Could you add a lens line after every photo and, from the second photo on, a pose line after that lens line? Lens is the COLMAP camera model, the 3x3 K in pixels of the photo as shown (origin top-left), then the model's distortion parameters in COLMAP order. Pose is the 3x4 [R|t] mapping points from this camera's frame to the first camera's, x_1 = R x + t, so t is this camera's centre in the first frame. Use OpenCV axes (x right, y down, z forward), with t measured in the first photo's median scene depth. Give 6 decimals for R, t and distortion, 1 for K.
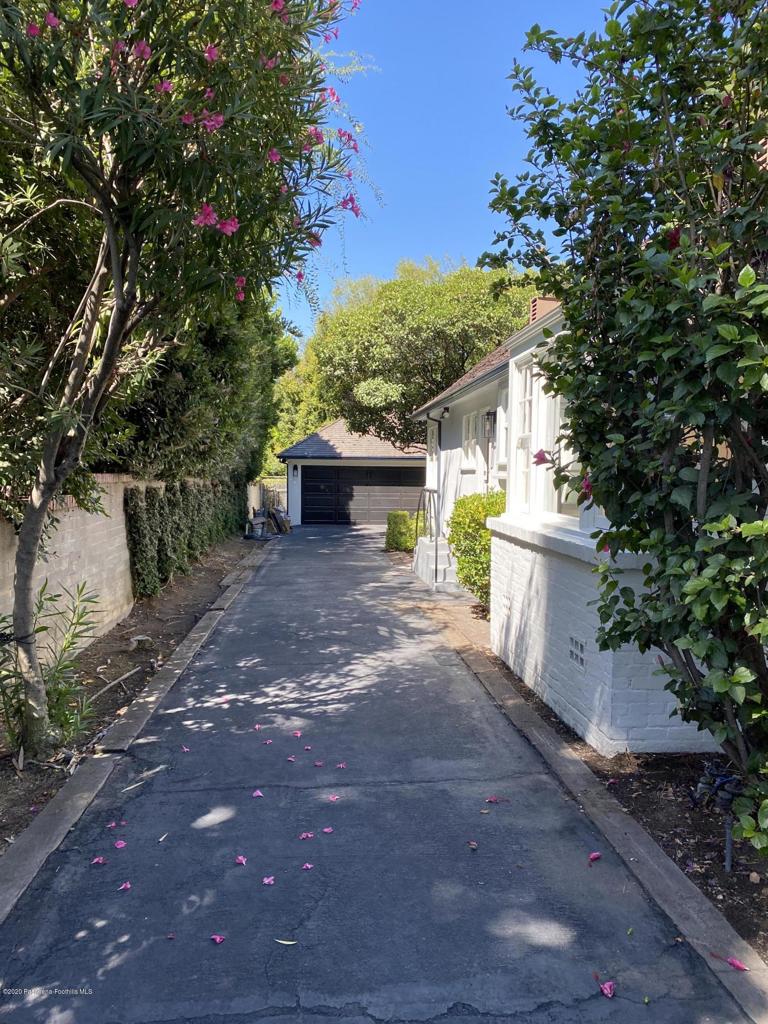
lens RADIAL K [[791.6, 0, 384.0], [0, 791.6, 512.0], [0, 0, 1]] dist [0.076993, -0.115052]
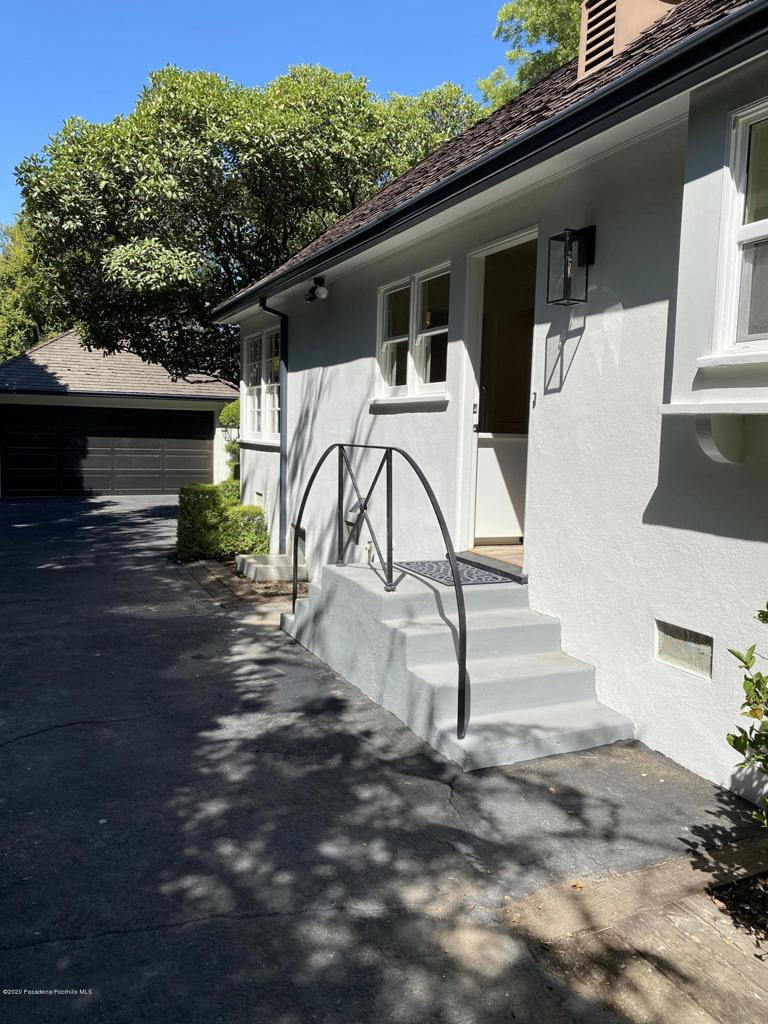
lens RADIAL K [[791.6, 0, 384.0], [0, 791.6, 512.0], [0, 0, 1]] dist [0.076993, -0.115052]
pose [[0.943038, -0.013426, 0.332413, -0.039766], [-0.005116, 0.998482, 0.054842, -0.011123], [-0.332645, -0.053418, 0.941538, 0.401642]]
